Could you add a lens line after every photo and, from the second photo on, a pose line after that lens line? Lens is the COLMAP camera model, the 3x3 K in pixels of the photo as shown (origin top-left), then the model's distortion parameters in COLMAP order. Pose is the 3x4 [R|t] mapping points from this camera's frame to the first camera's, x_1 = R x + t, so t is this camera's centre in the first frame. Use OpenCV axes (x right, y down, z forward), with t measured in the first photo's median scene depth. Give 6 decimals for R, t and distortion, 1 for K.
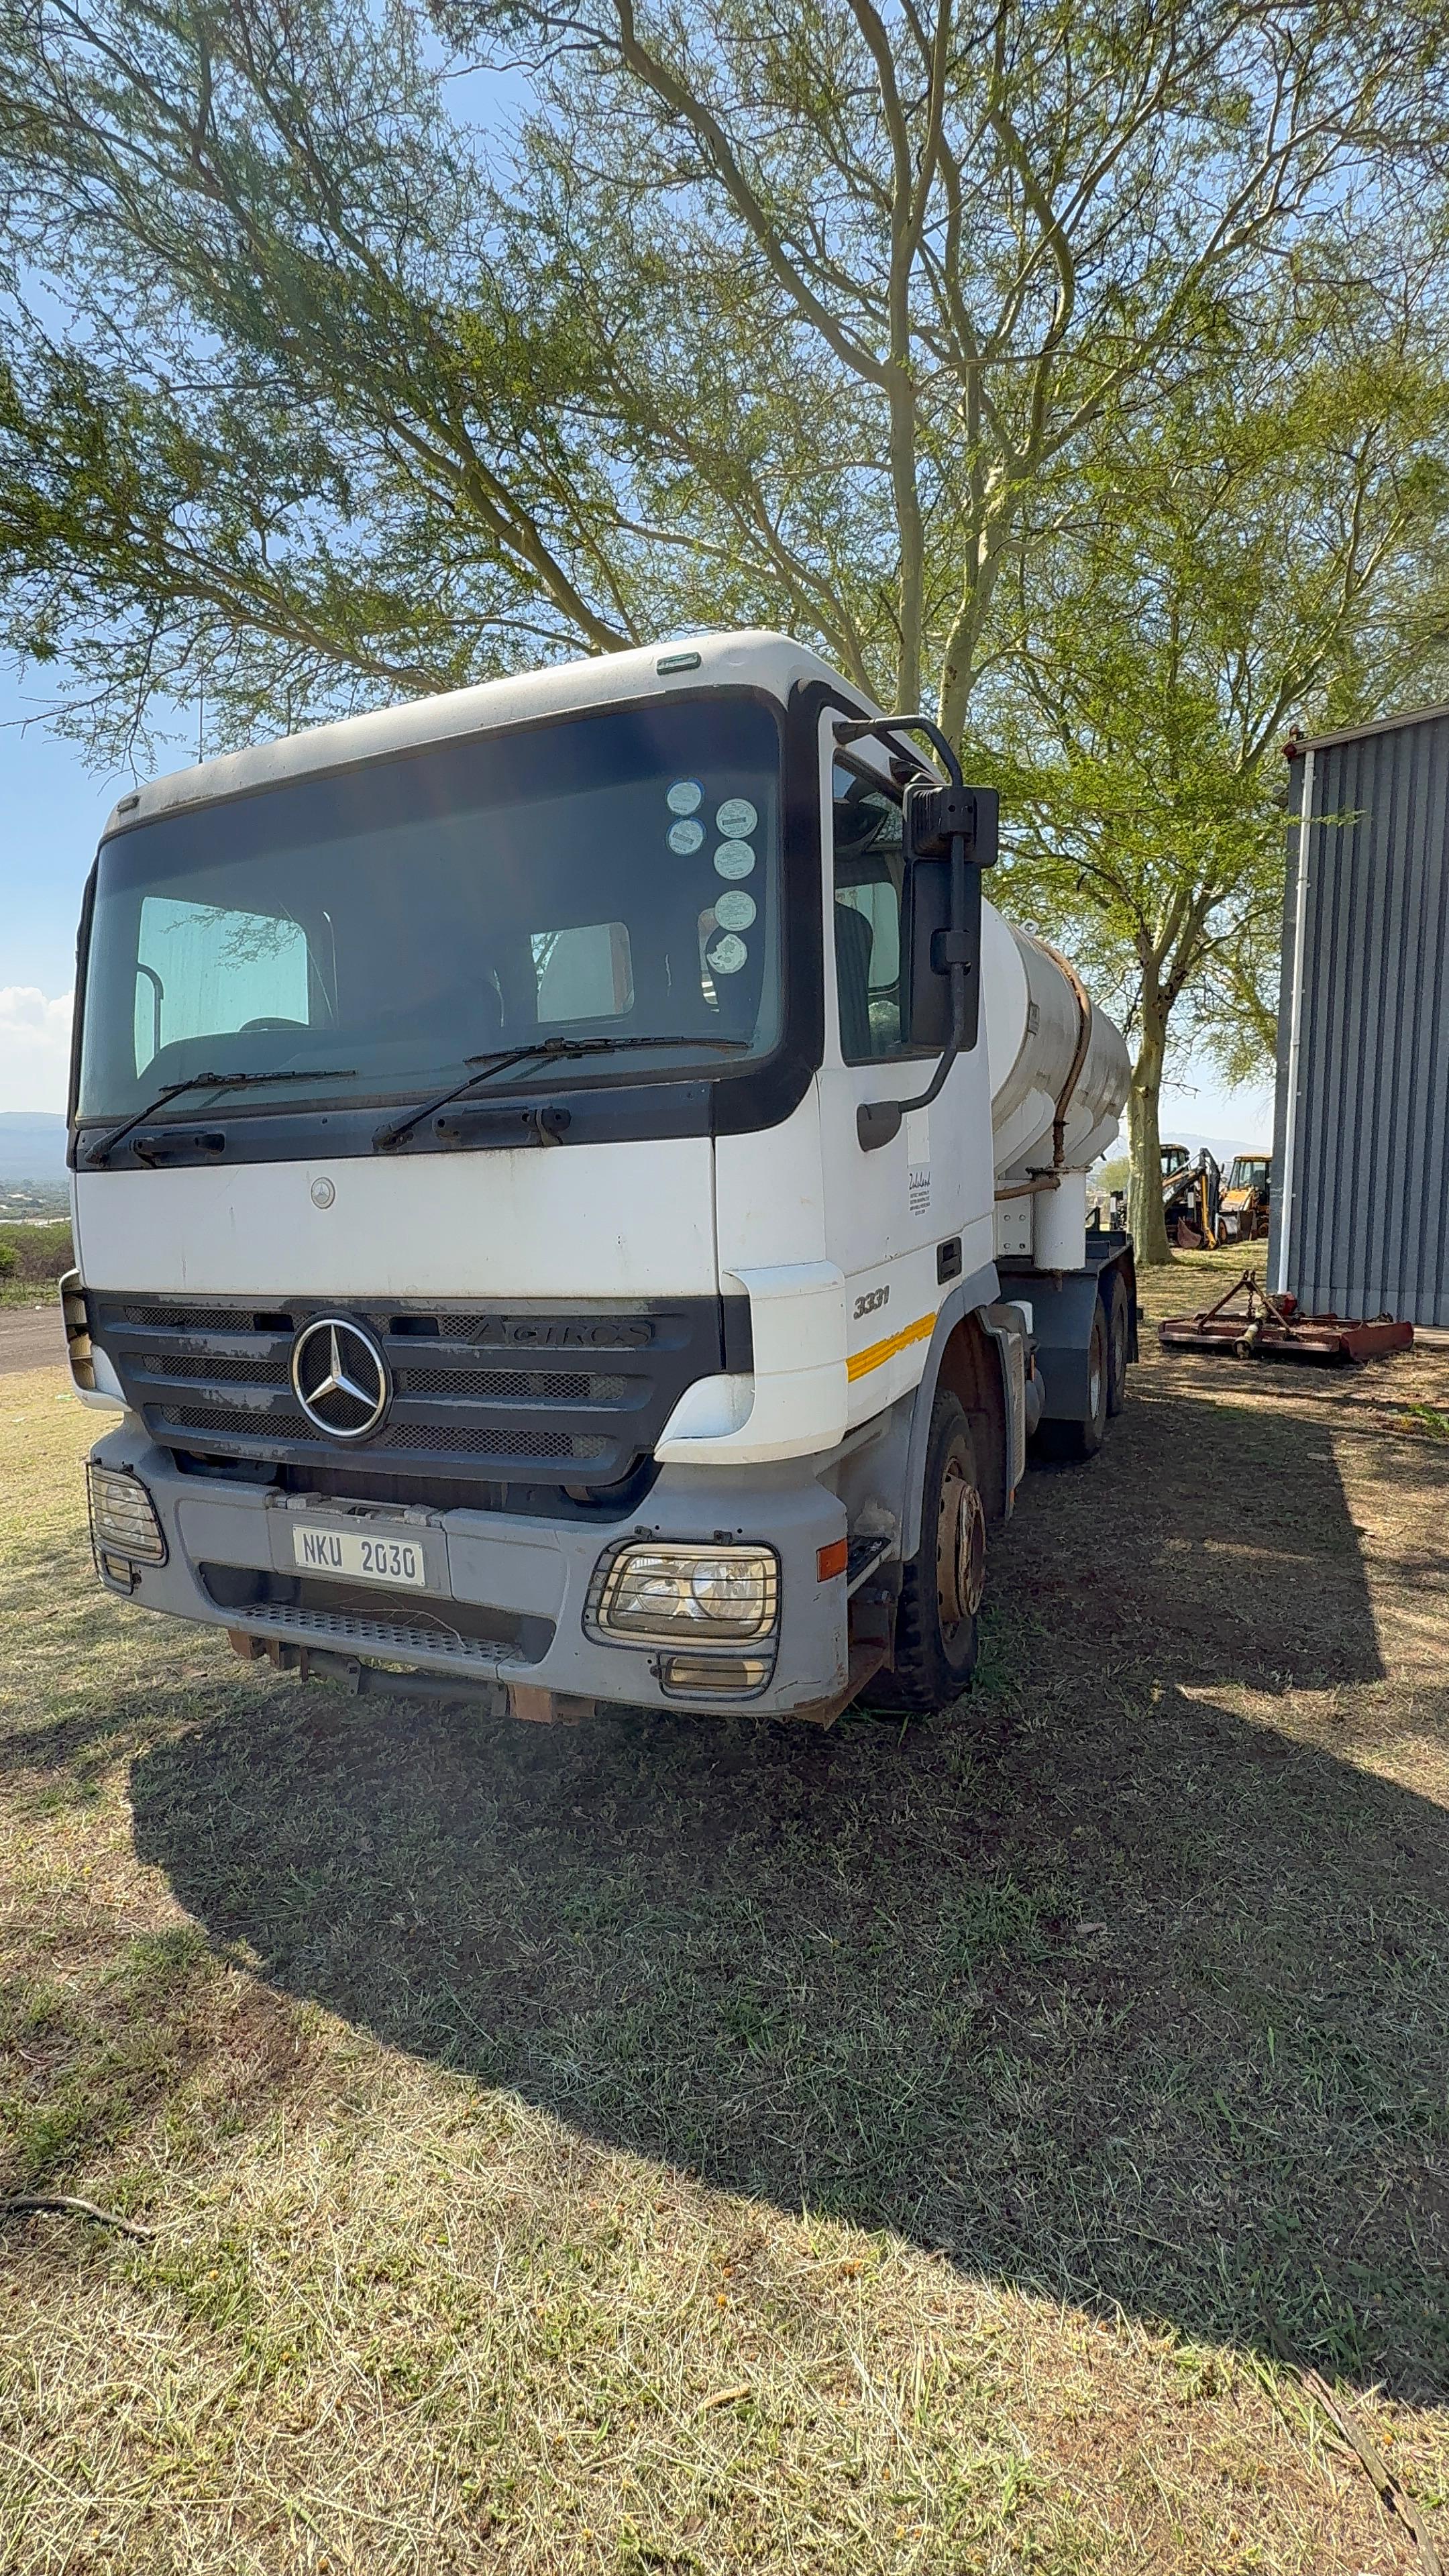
lens RADIAL K [[1039.8, 0, 707.6], [0, 1039.8, 1285.9], [0, 0, 1]] dist [0.006267, -0.000625]
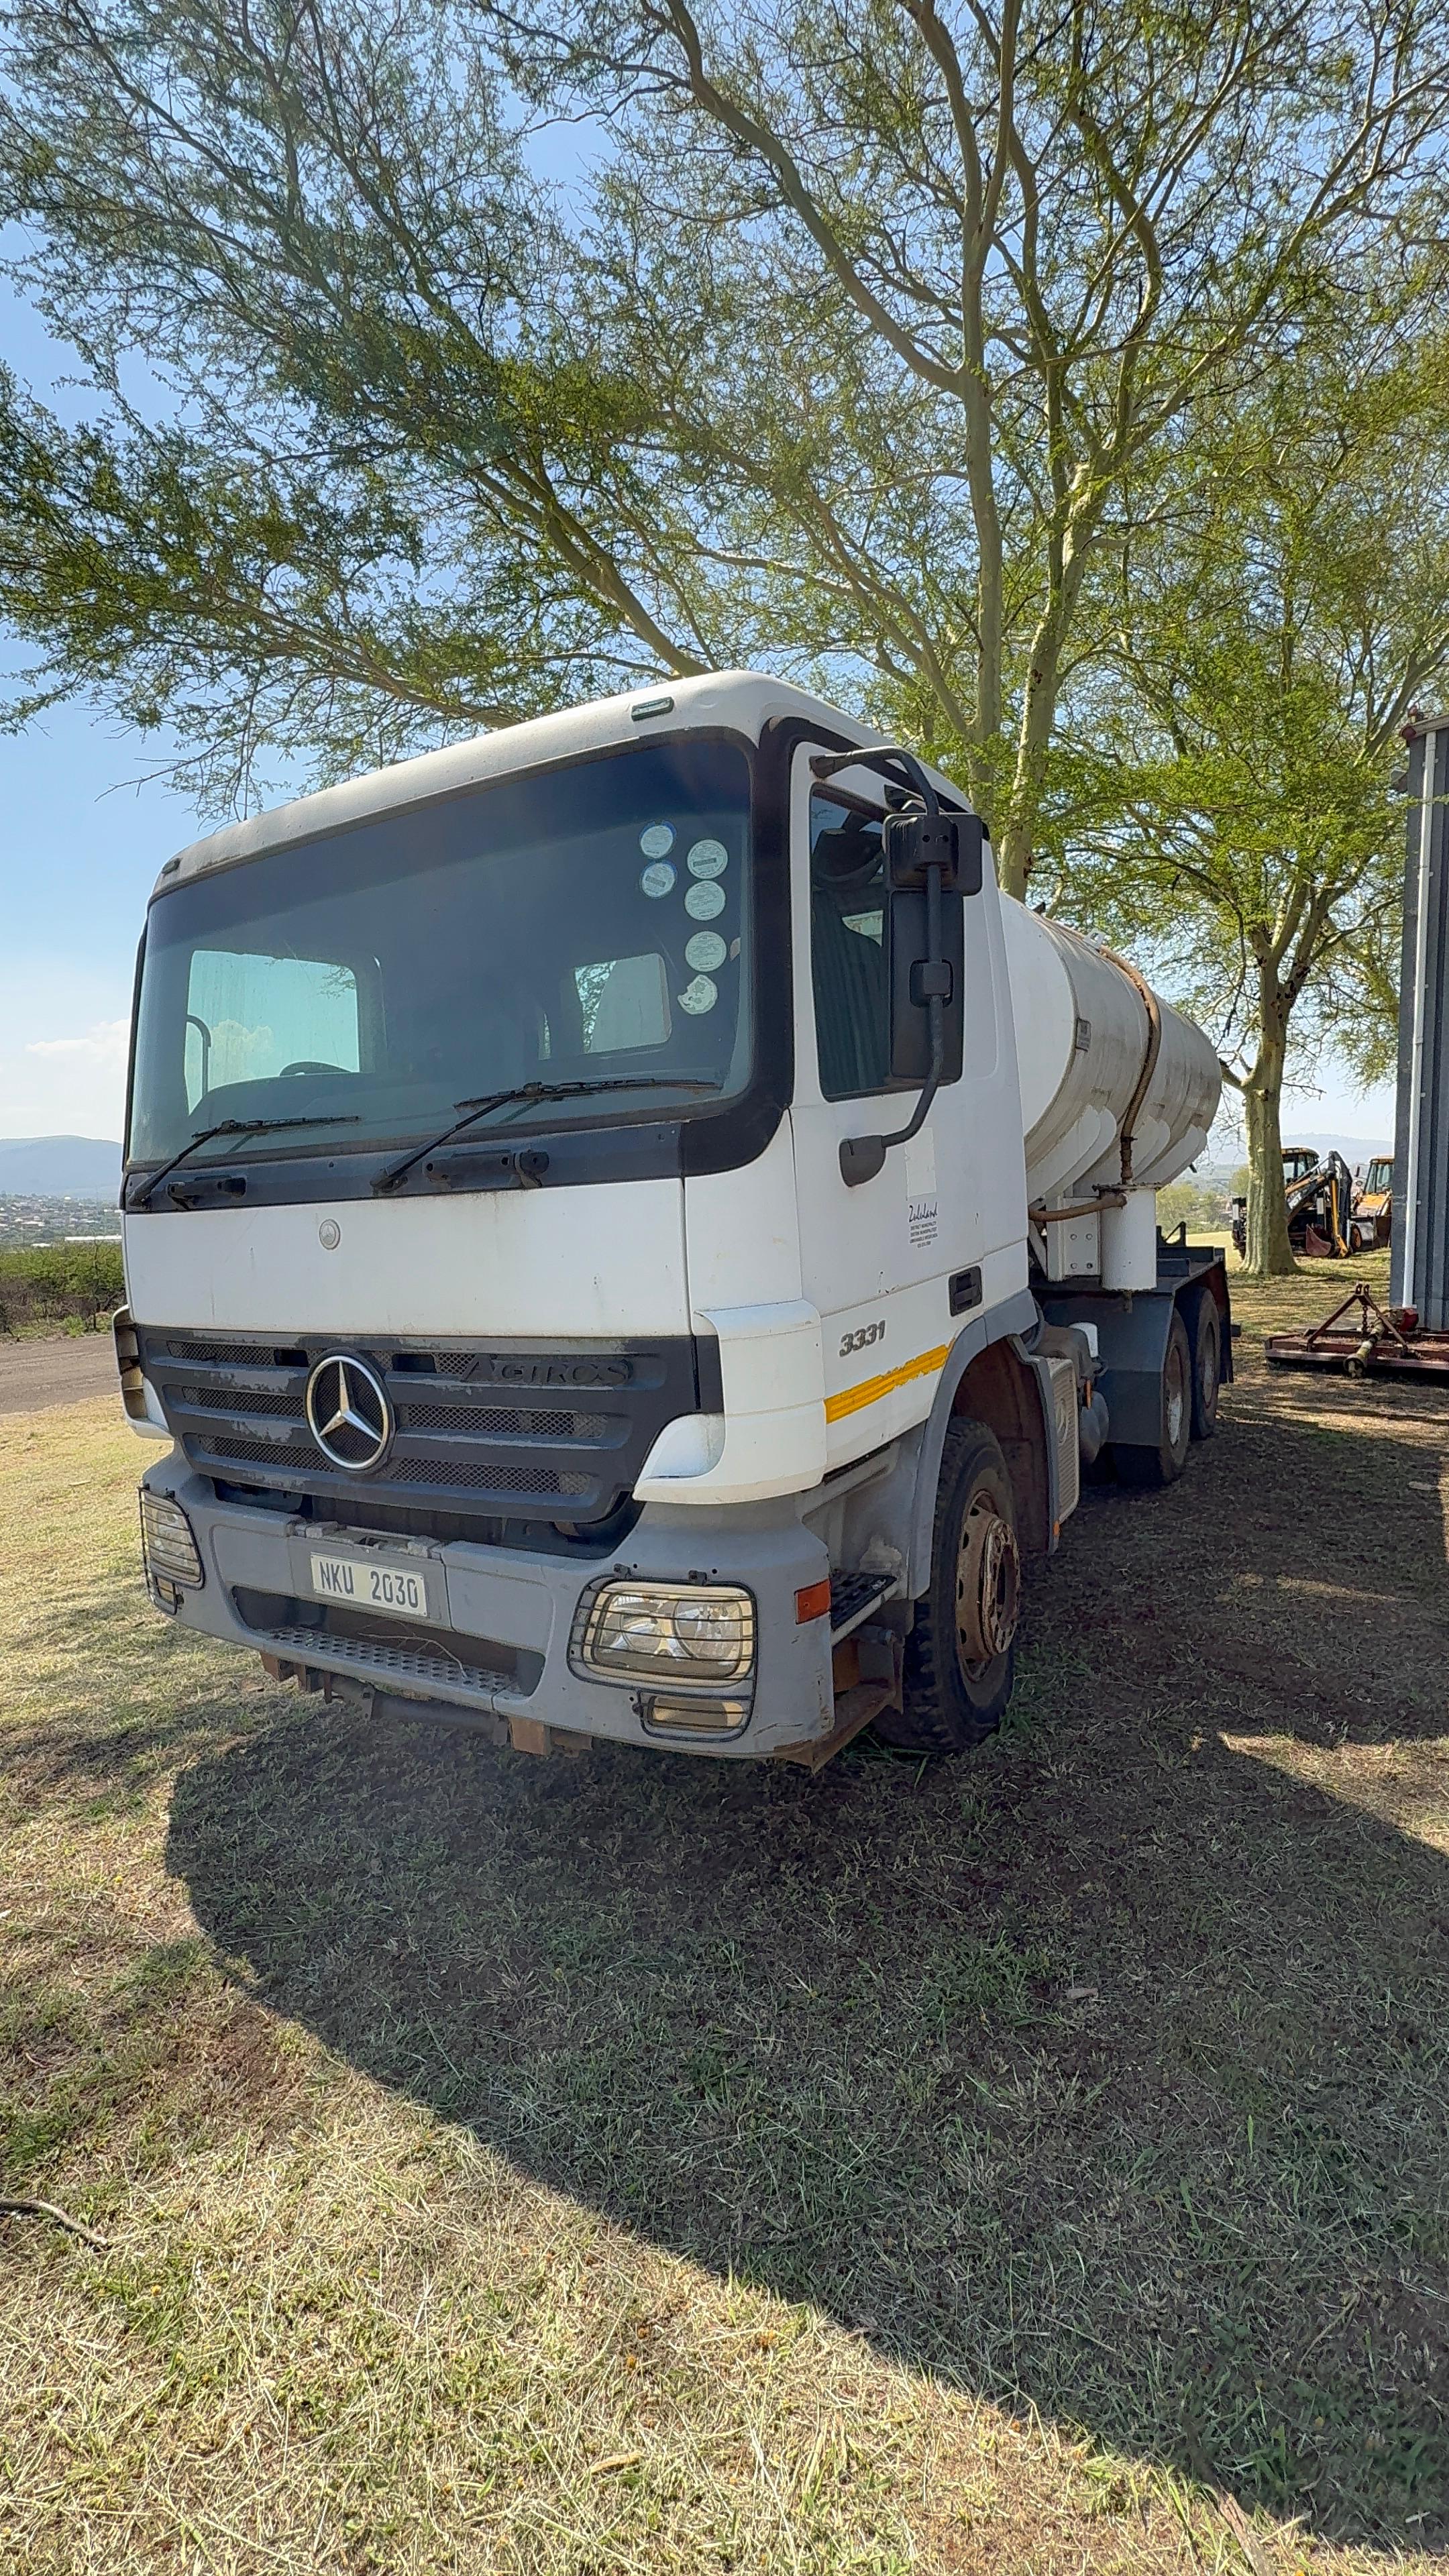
lens RADIAL K [[1036.6, 0, 724.5], [0, 1036.6, 1288.0], [0, 0, 1]] dist [0.011859, -0.004760]
pose [[0.995233, -0.007646, -0.097228, 0.125992], [0.006825, 0.999938, -0.008771, -0.024612], [0.097289, 0.008066, 0.995224, 0.008036]]
